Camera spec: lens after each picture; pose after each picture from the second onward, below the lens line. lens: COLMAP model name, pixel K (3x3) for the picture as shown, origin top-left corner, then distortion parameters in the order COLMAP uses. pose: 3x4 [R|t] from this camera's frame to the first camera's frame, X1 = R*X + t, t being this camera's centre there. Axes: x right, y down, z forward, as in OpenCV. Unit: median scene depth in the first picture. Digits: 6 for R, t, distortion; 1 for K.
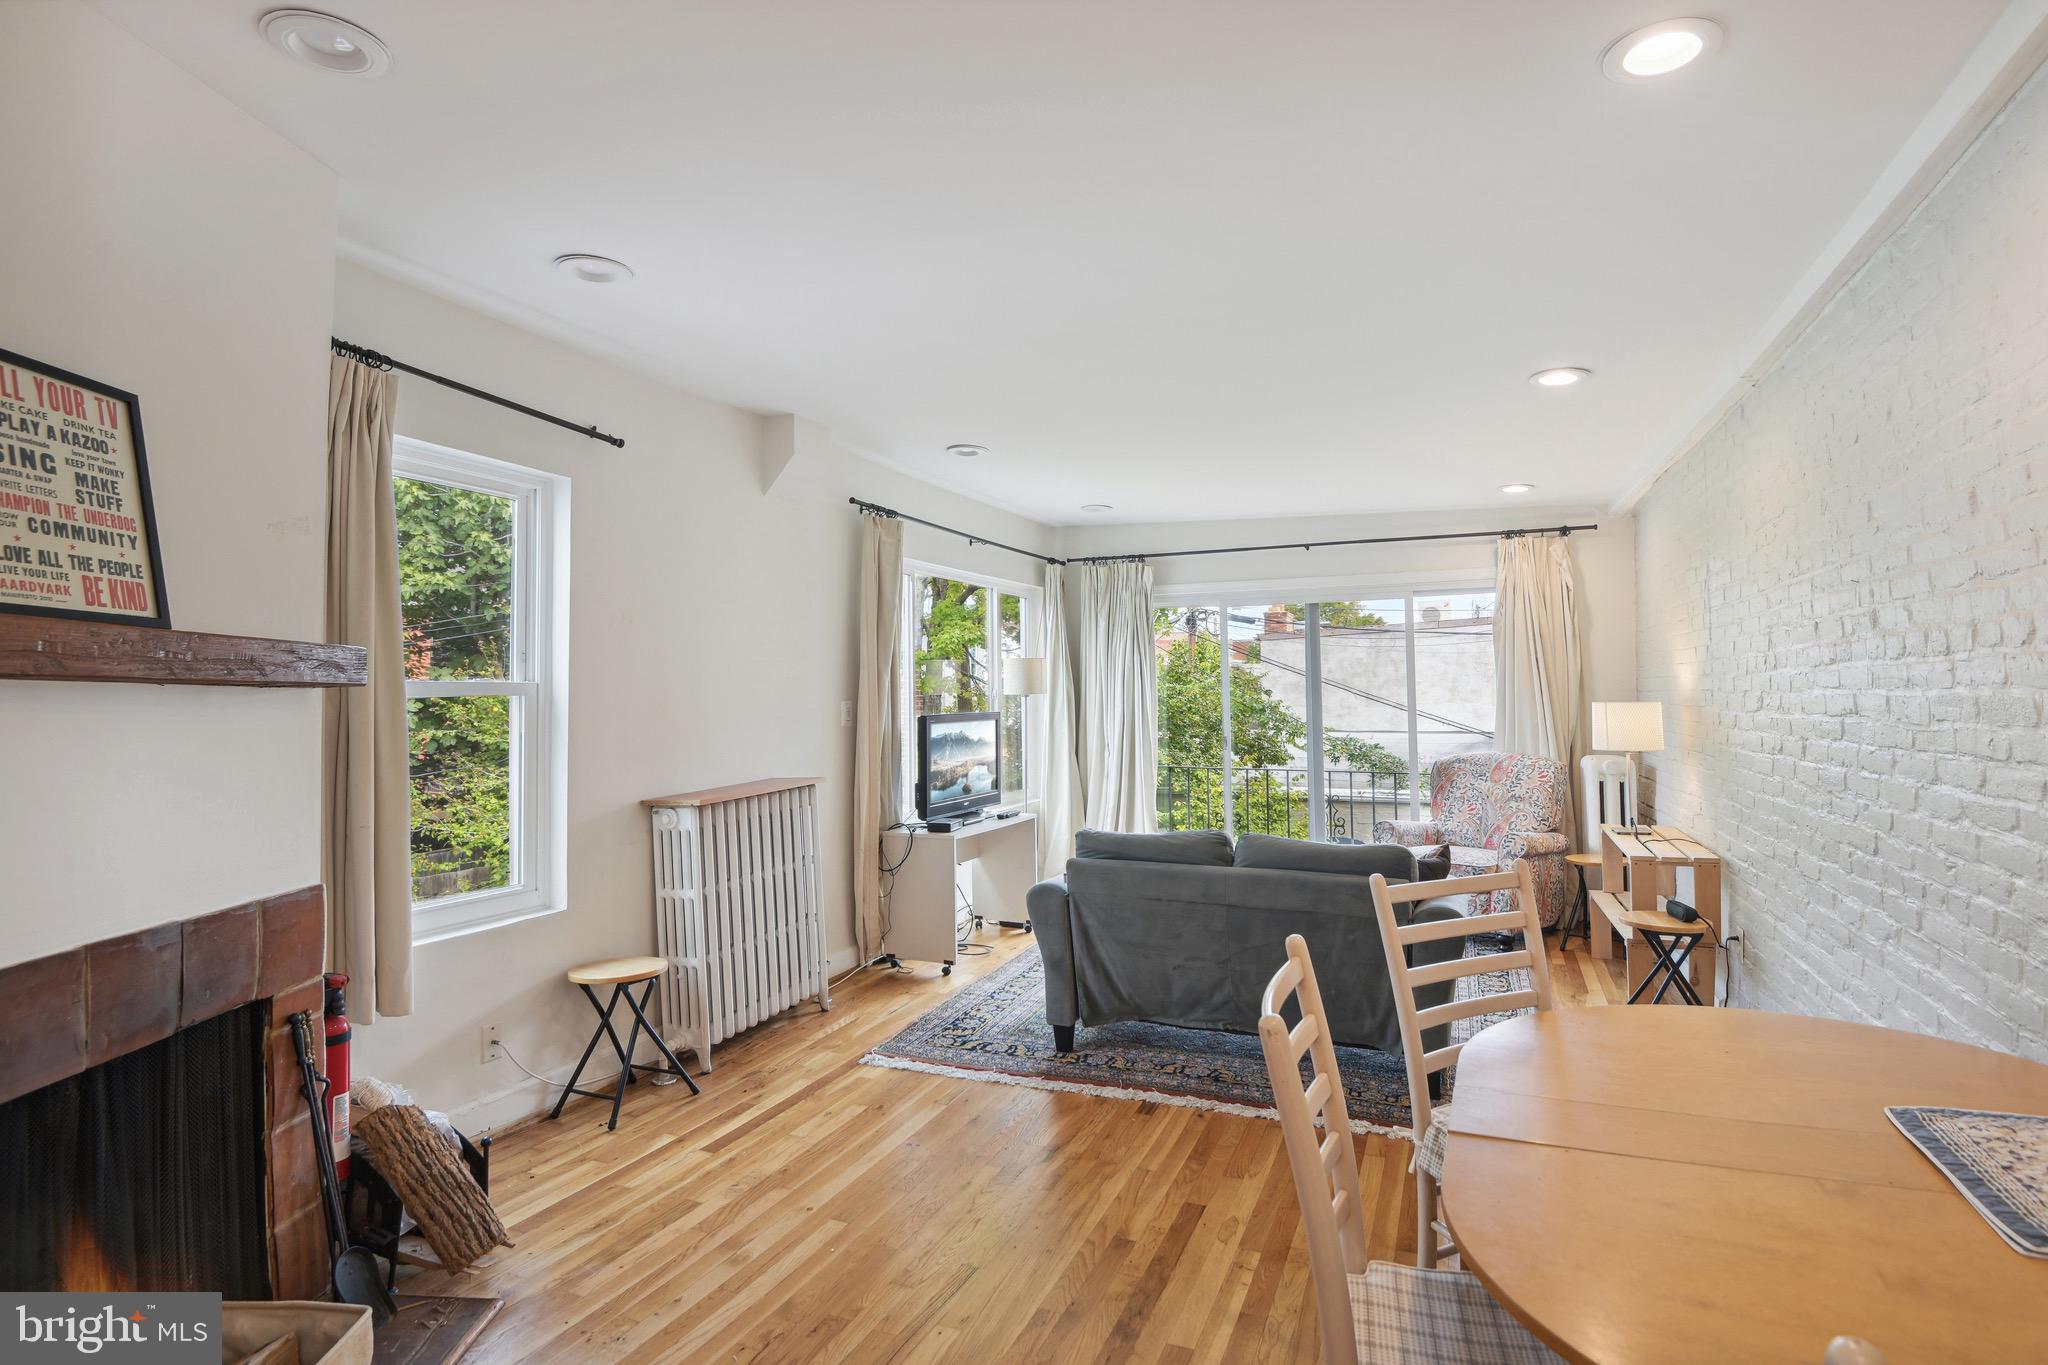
lens RADIAL K [[984.6, 0, 1023.6], [0, 984.6, 653.7], [0, 0, 1]] dist [-0.001510, -0.025531]
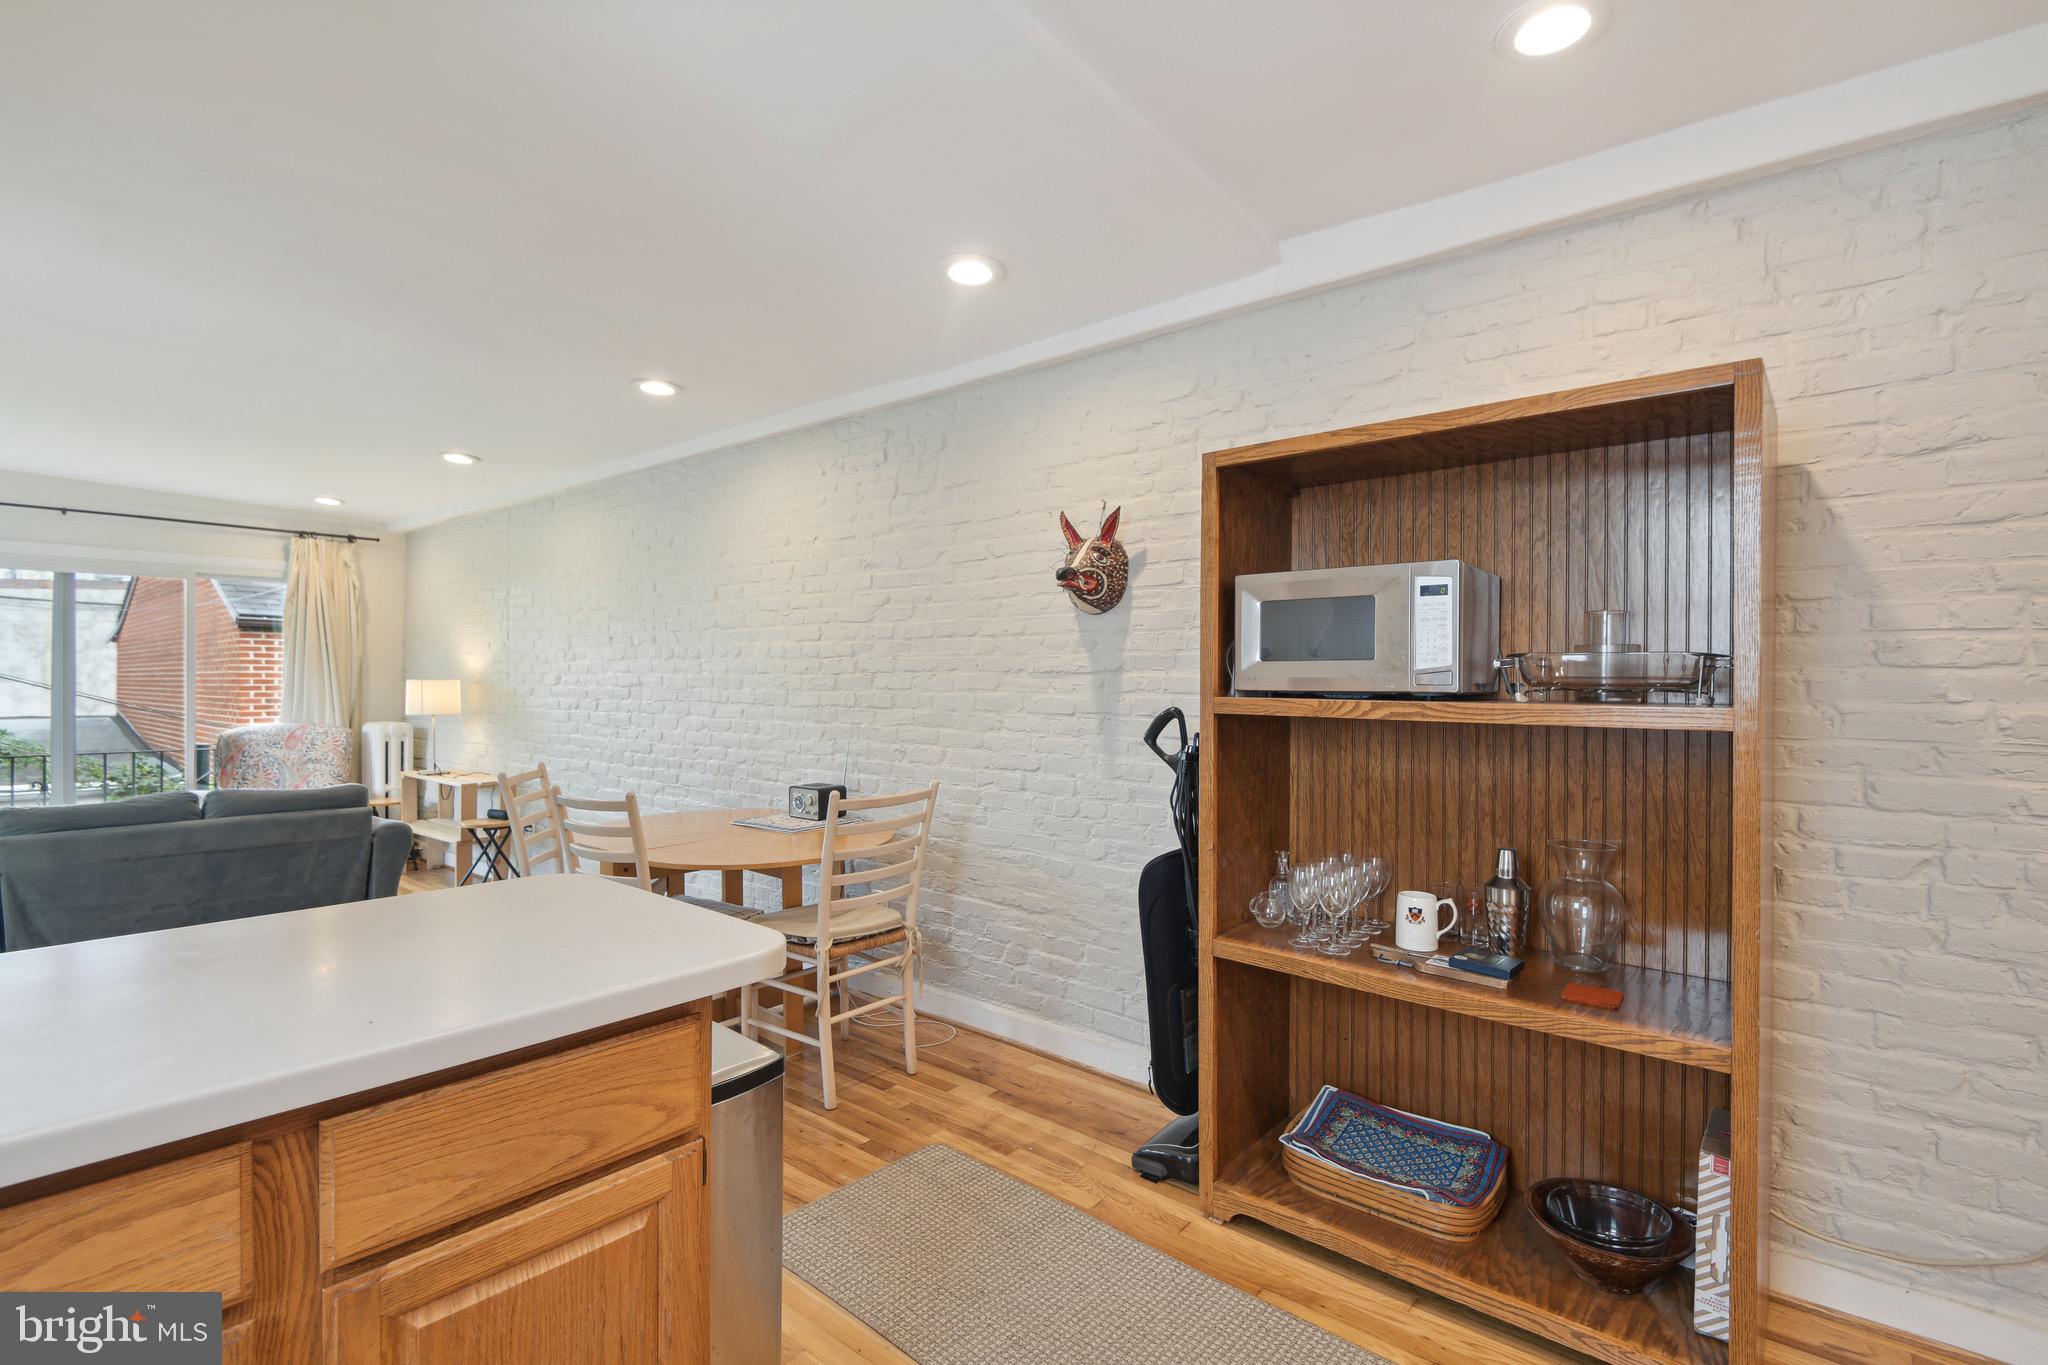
lens RADIAL K [[934.6, 0, 1015.7], [0, 934.6, 699.6], [0, 0, 1]] dist [0.036955, -0.011330]
pose [[0.286390, -0.016771, 0.957966, -0.586643], [-0.047439, 0.998372, 0.031661, -0.005157], [-0.956938, -0.054512, 0.285128, -0.224670]]
